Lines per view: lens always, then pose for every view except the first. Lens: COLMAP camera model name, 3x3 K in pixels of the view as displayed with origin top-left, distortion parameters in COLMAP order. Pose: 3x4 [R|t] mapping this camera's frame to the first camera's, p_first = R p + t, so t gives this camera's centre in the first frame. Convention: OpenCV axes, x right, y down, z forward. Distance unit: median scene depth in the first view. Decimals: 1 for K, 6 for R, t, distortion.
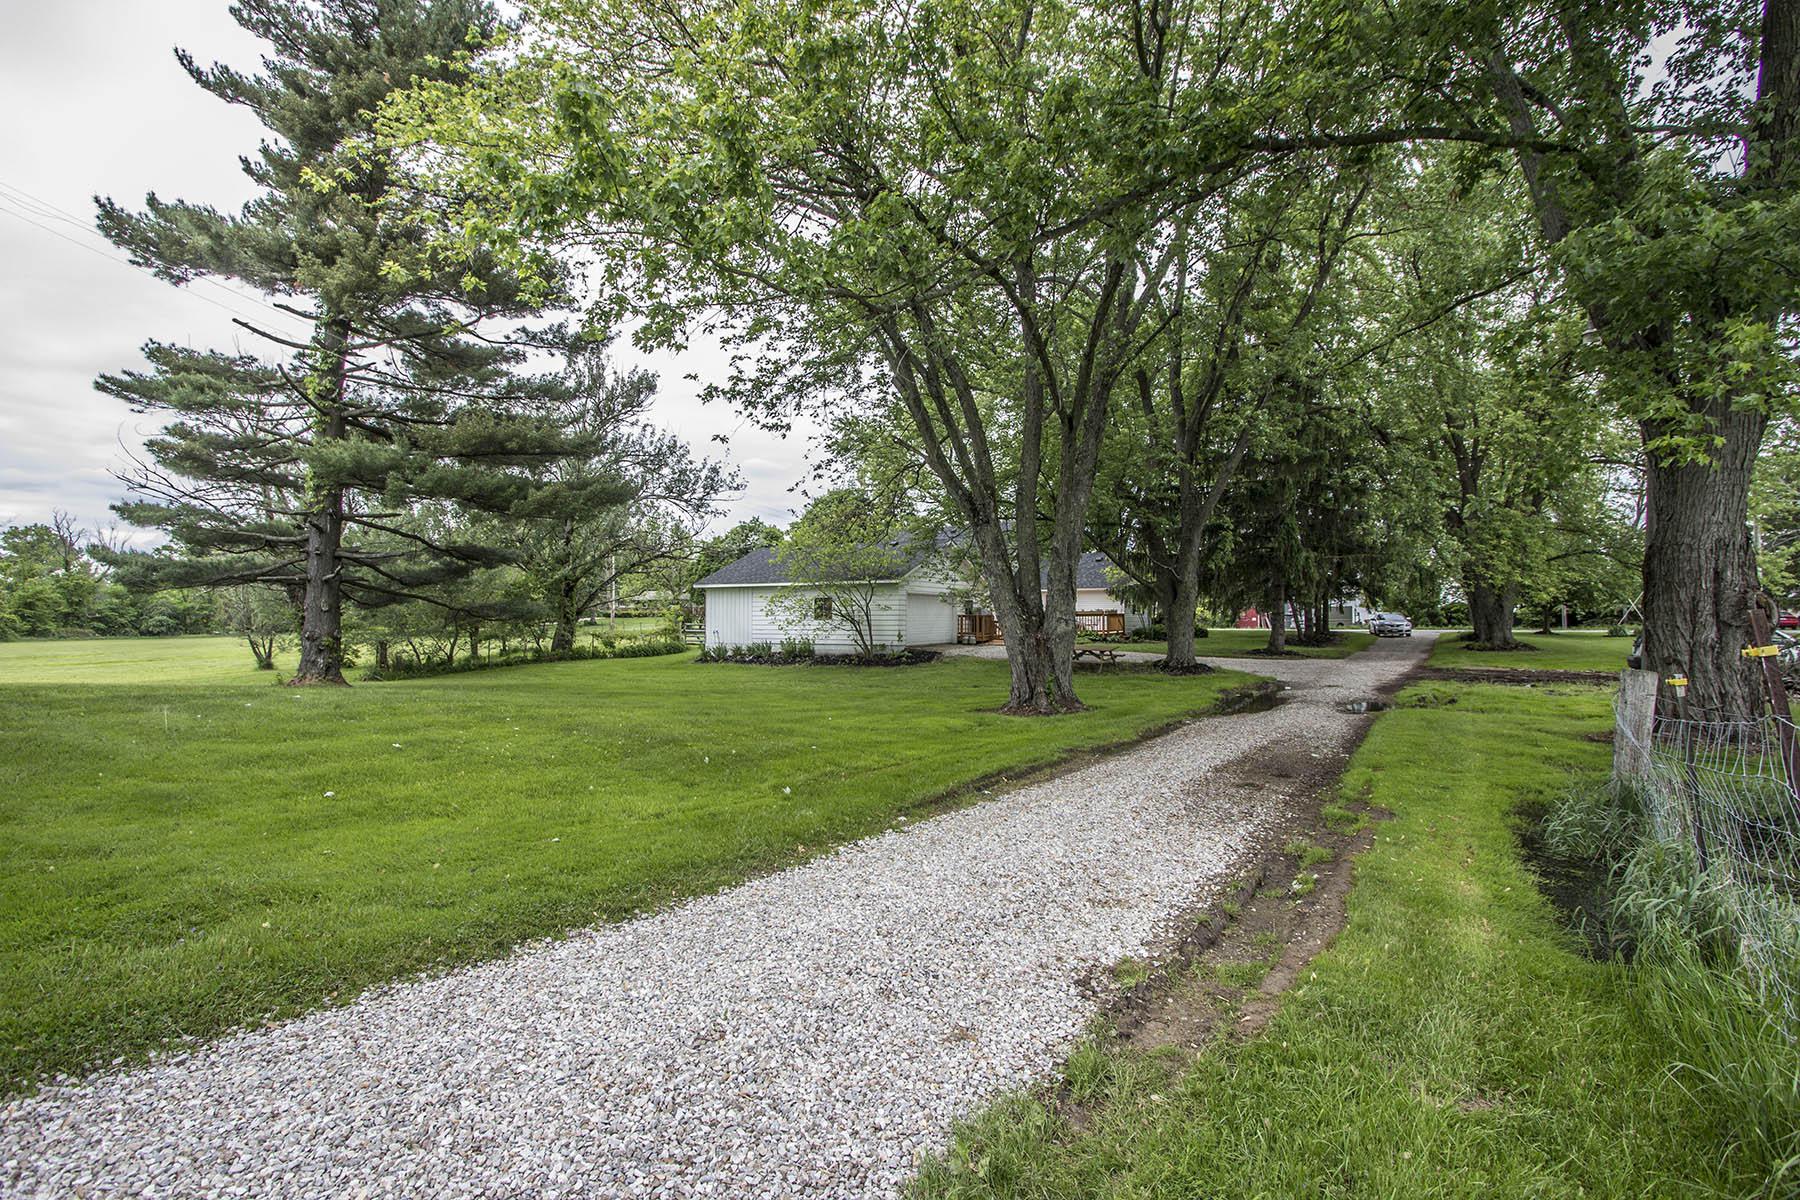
lens RADIAL K [[855.7, 0, 900.9], [0, 855.7, 599.2], [0, 0, 1]] dist [-0.000239, -0.000663]
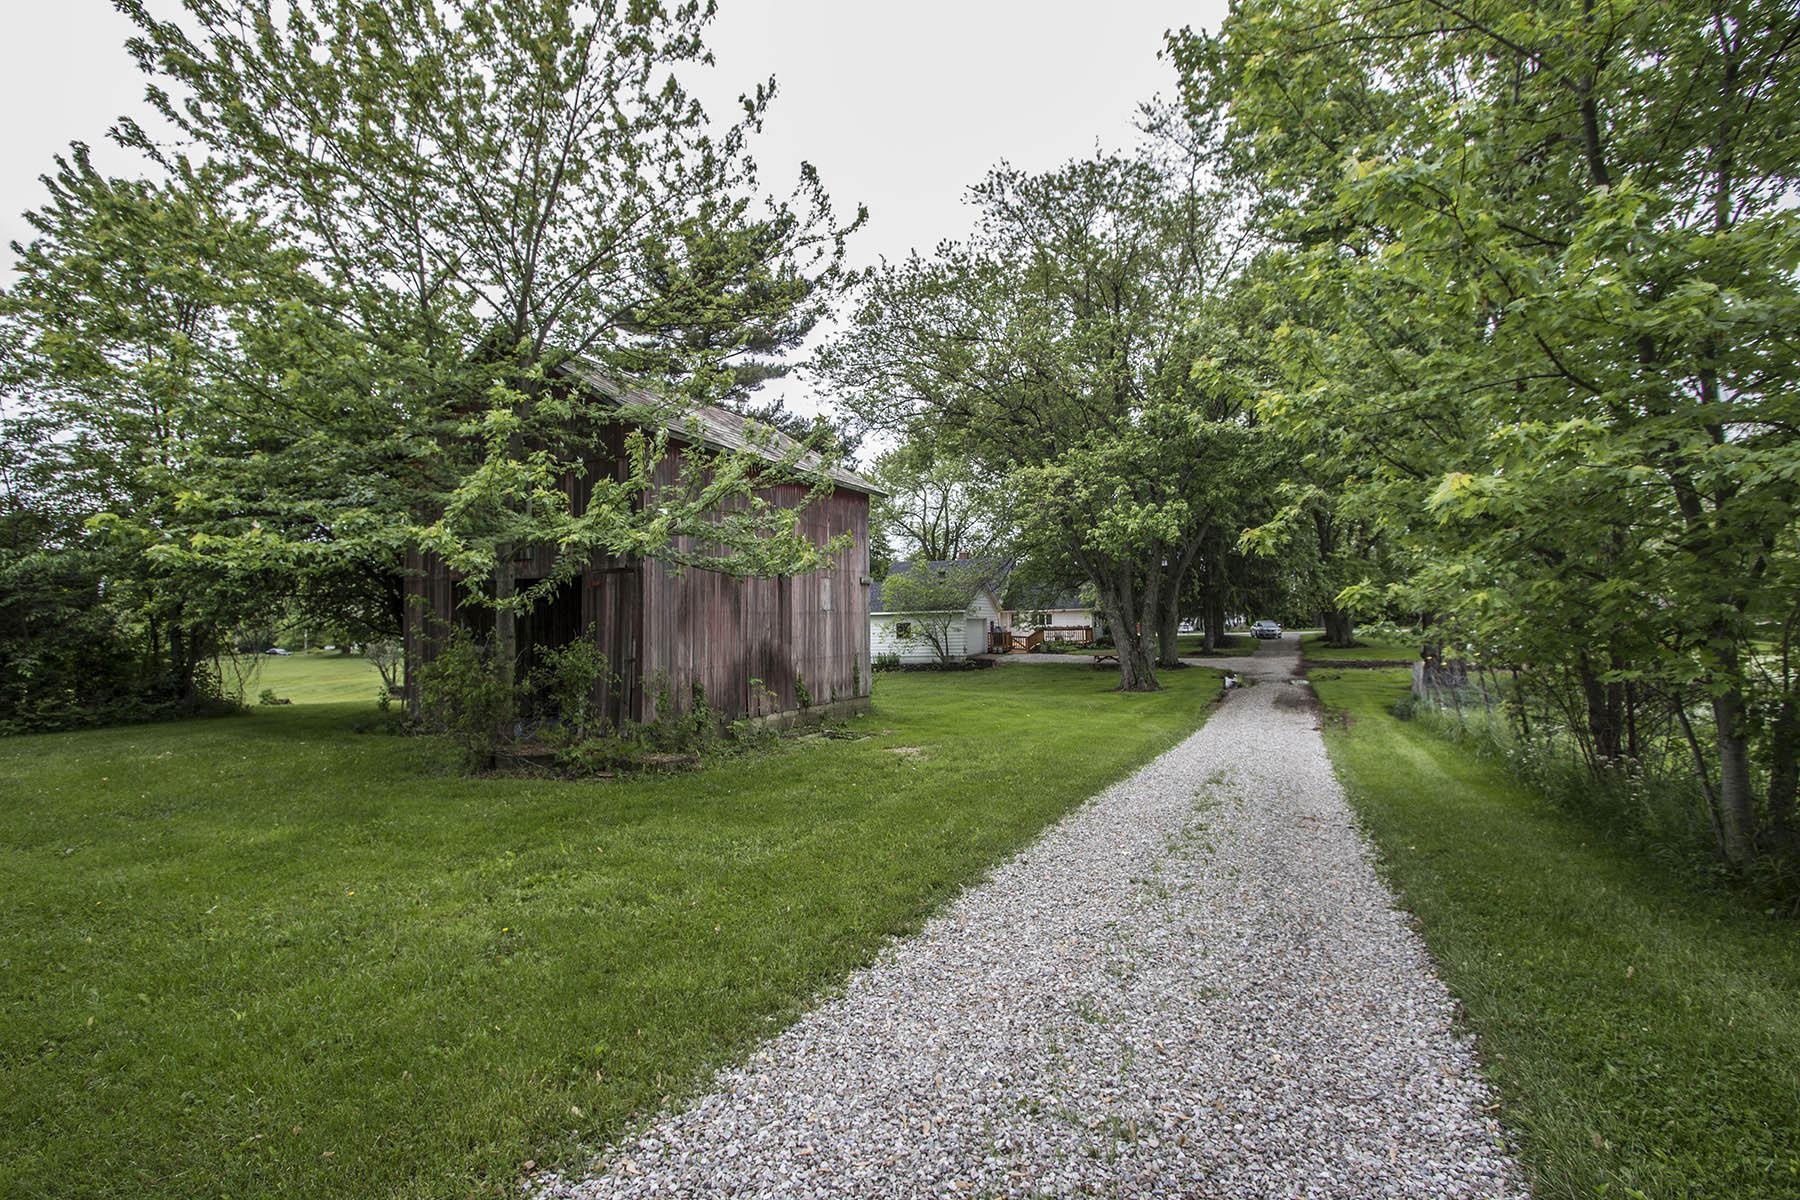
lens RADIAL K [[855.7, 0, 899.5], [0, 855.7, 601.9], [0, 0, 1]] dist [-0.000239, -0.000663]
pose [[0.987559, -0.019824, 0.155994, -0.314187], [0.020530, 0.999785, -0.002913, -0.031853], [-0.155903, 0.006080, 0.987754, -0.365178]]
